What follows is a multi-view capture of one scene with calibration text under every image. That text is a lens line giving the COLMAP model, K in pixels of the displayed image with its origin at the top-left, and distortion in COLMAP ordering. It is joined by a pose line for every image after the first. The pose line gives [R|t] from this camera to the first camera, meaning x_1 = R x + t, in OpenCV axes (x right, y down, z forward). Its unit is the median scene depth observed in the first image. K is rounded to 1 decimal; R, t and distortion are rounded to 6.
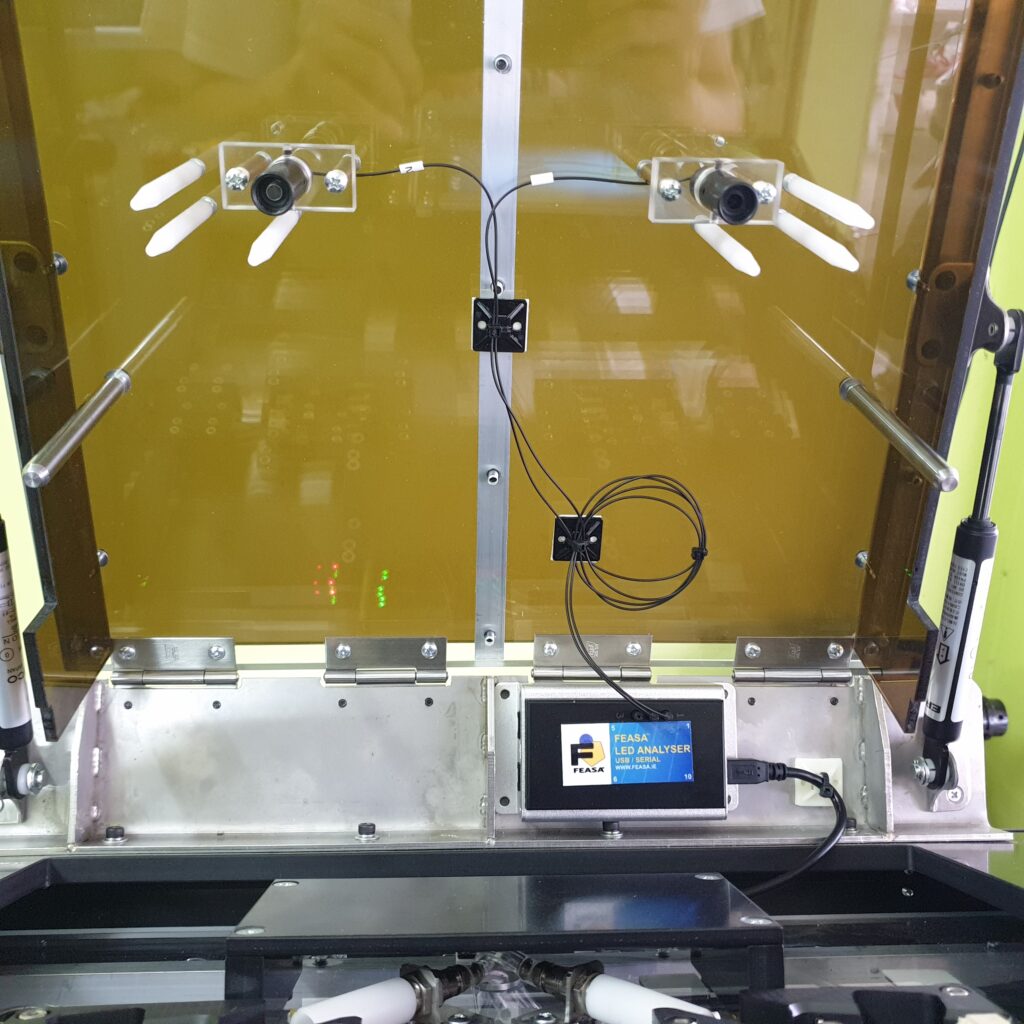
lens RADIAL K [[1082.6, 0, 523.8], [0, 1082.6, 513.3], [0, 0, 1]] dist [-0.043410, -0.018778]
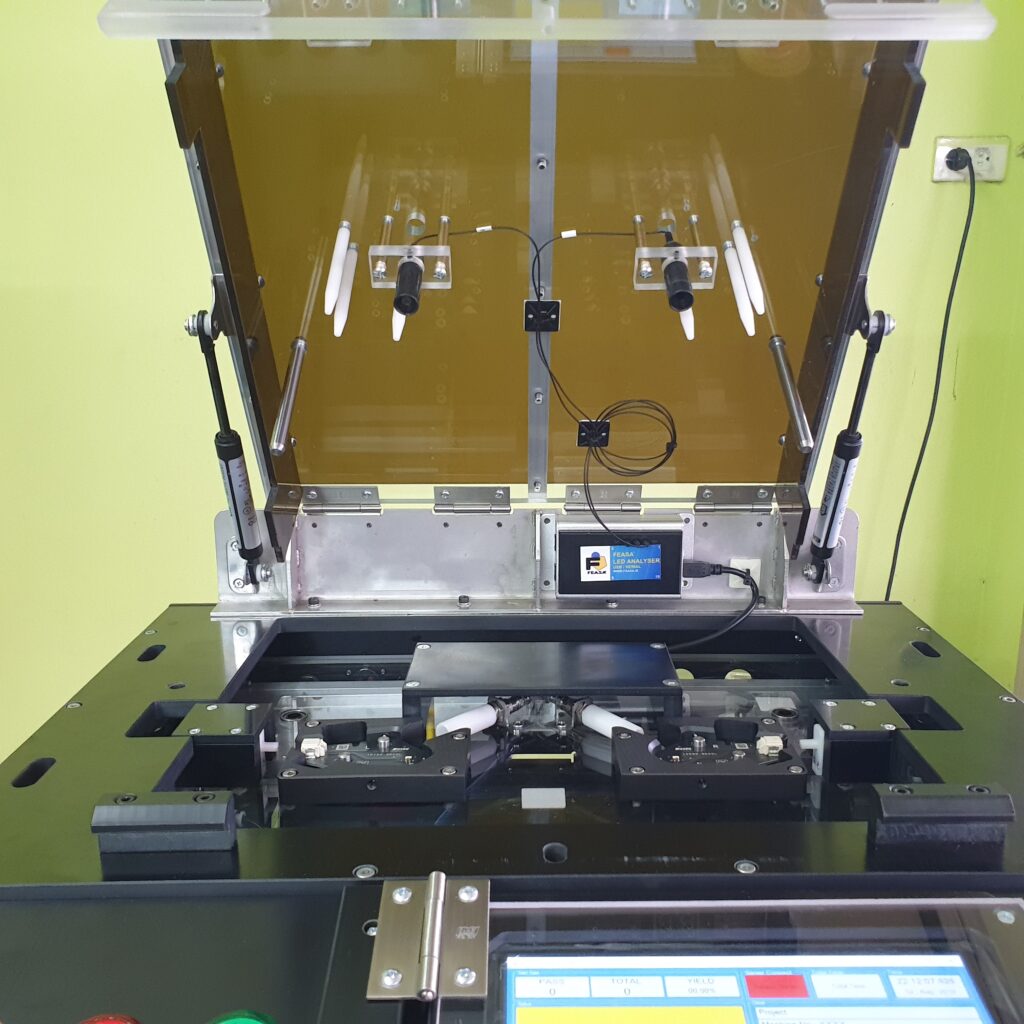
lens RADIAL K [[1094.9, 0, 510.9], [0, 1094.9, 552.8], [0, 0, 1]] dist [0.007807, -0.010467]
pose [[0.997429, 0.017421, -0.069515, 0.044017], [0.010460, 0.924225, 0.381705, -0.420922], [0.070897, -0.381451, 0.921666, -0.529097]]
